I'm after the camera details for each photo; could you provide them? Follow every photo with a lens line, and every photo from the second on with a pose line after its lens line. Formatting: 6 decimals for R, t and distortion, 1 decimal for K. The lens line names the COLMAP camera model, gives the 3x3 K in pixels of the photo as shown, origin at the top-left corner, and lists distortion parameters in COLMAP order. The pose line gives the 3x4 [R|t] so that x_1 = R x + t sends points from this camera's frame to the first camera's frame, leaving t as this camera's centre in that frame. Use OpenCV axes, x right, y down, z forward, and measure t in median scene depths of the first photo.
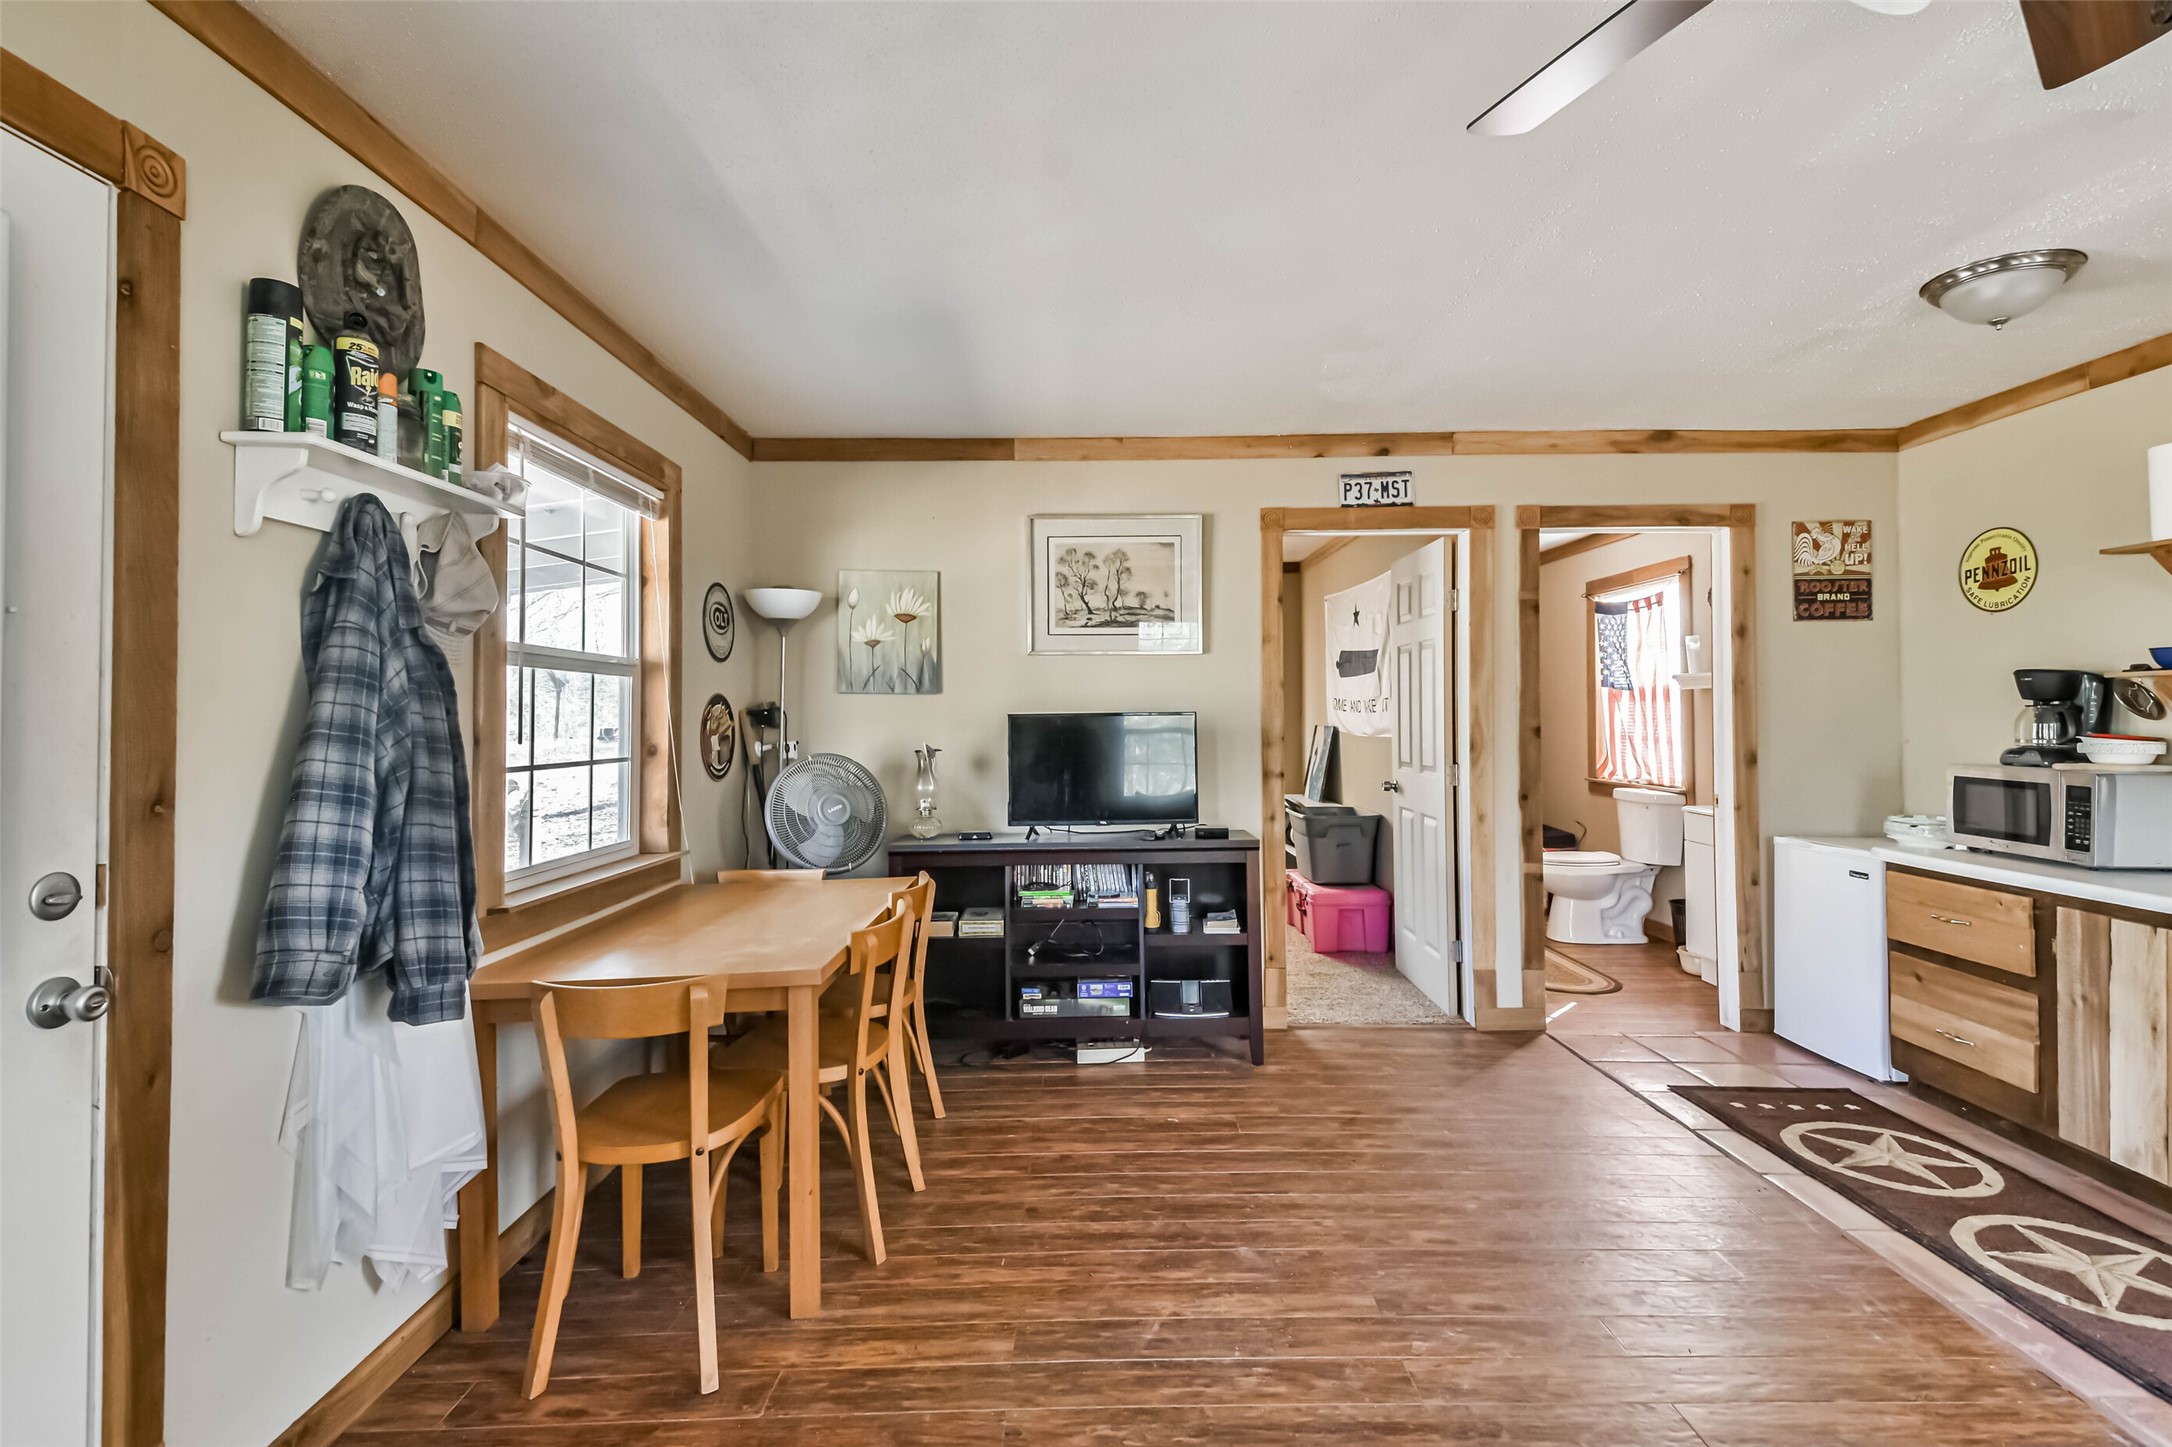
lens RADIAL K [[956.0, 0, 1096.4], [0, 956.0, 694.6], [0, 0, 1]] dist [0.049309, -0.020321]
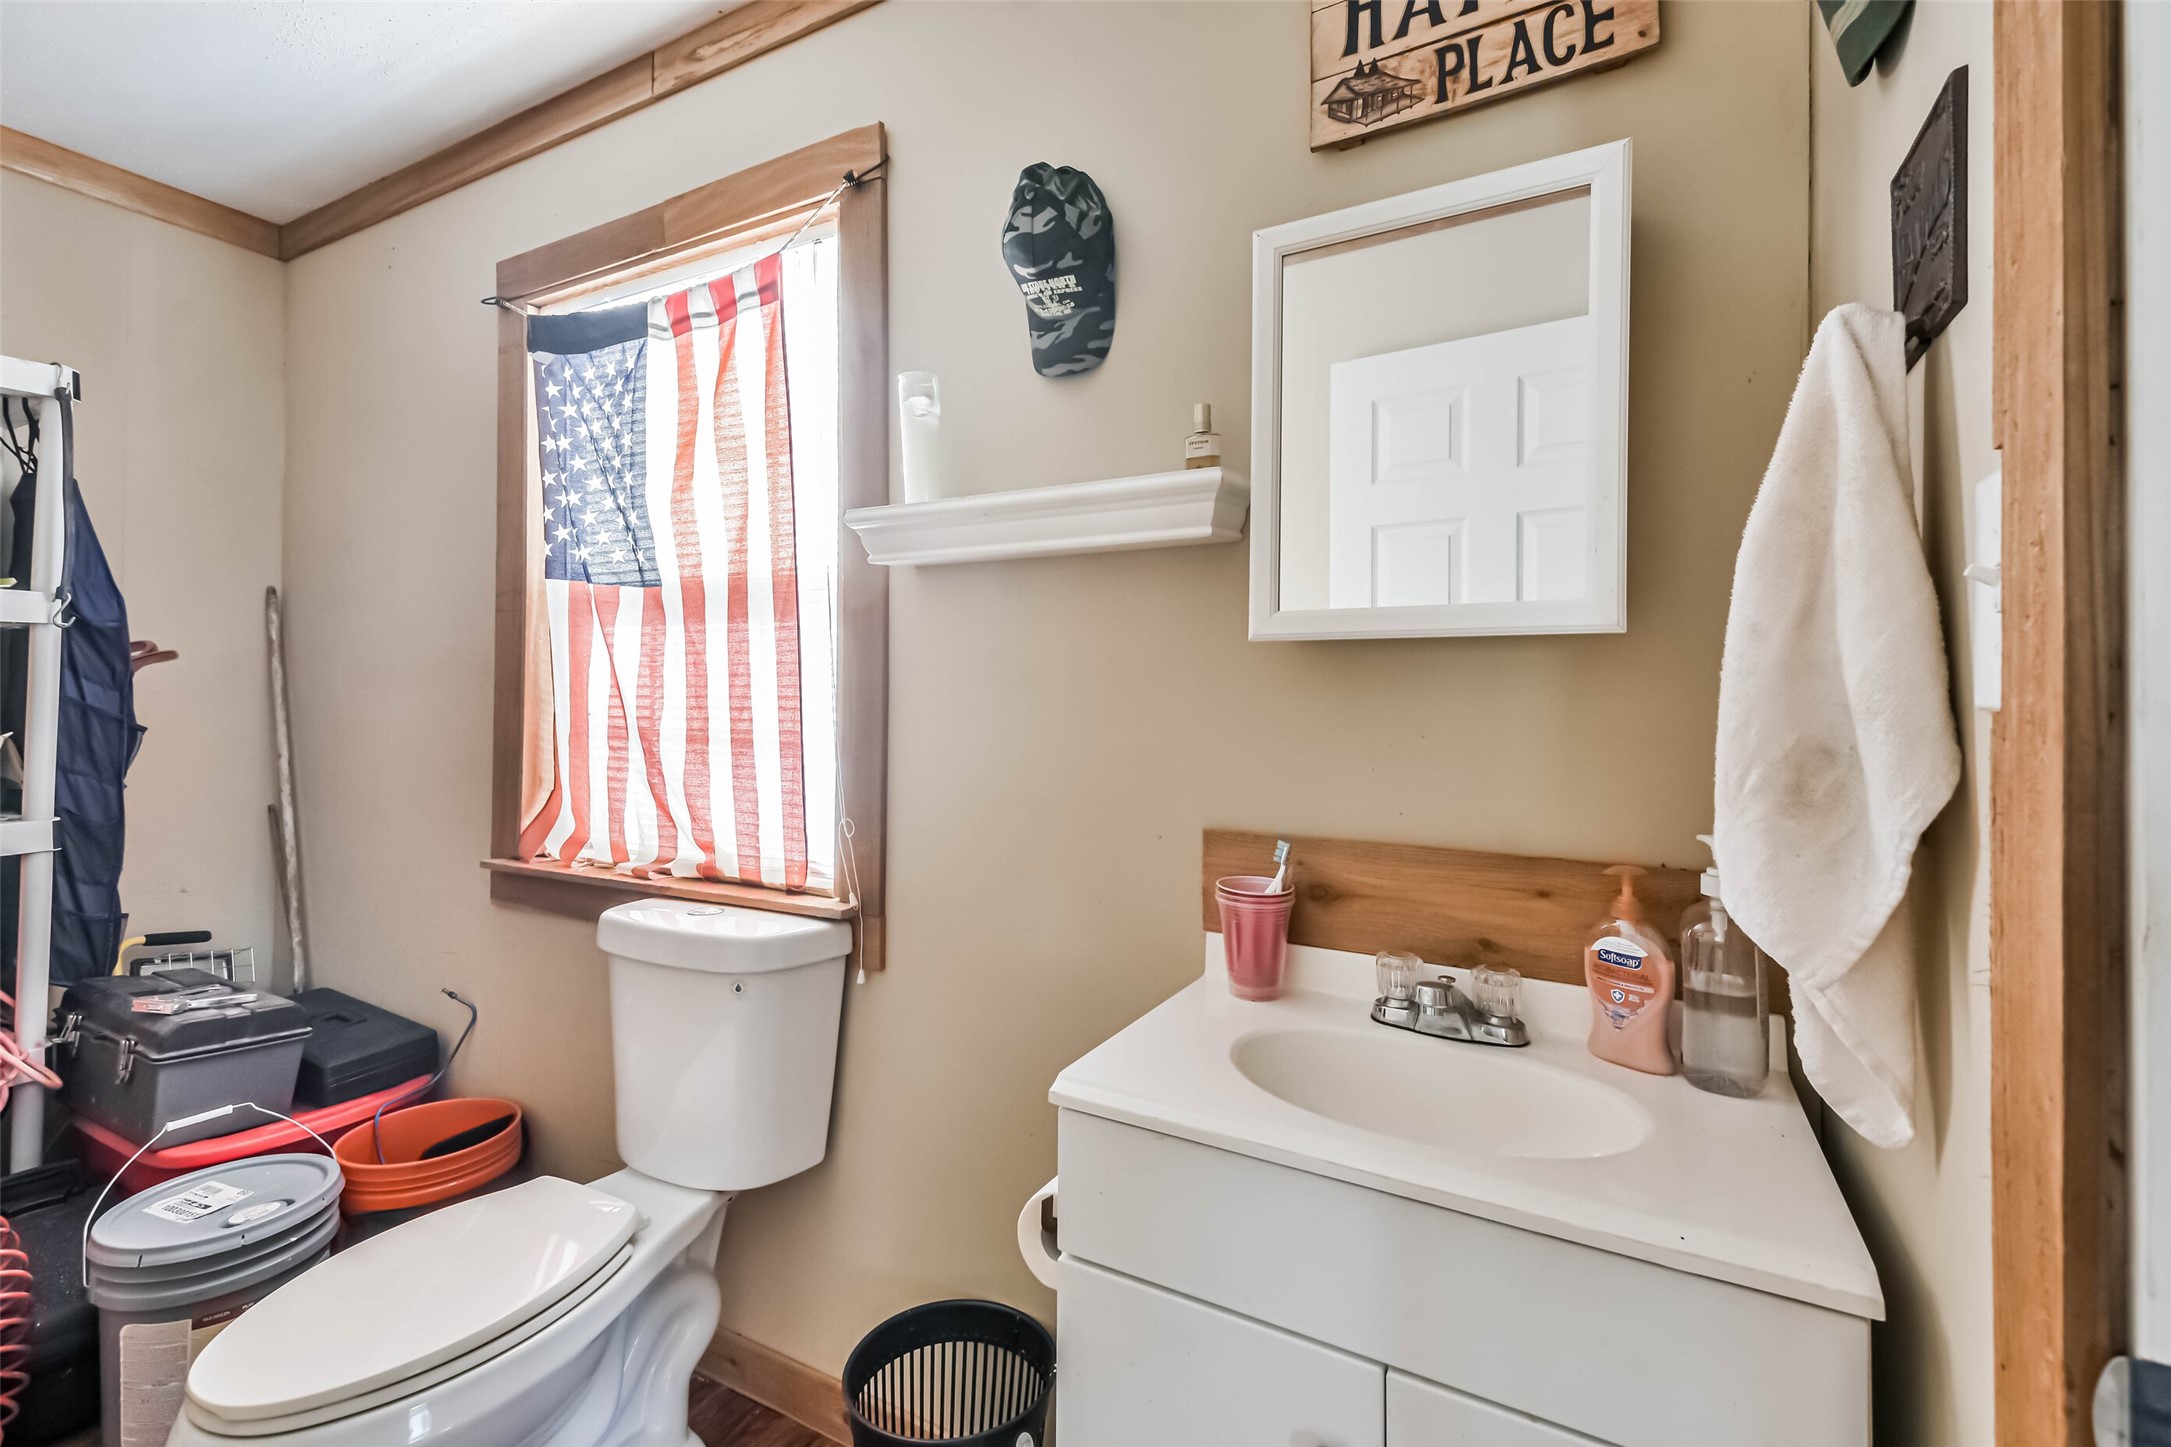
lens RADIAL K [[955.6, 0, 1168.6], [0, 955.6, 695.6], [0, 0, 1]] dist [0.049309, -0.020321]
pose [[0.452843, 0.011114, 0.891521, 0.528131], [-0.024995, 0.999688, 0.000234, 0.042145], [-0.891240, -0.022390, 0.452979, 1.076531]]
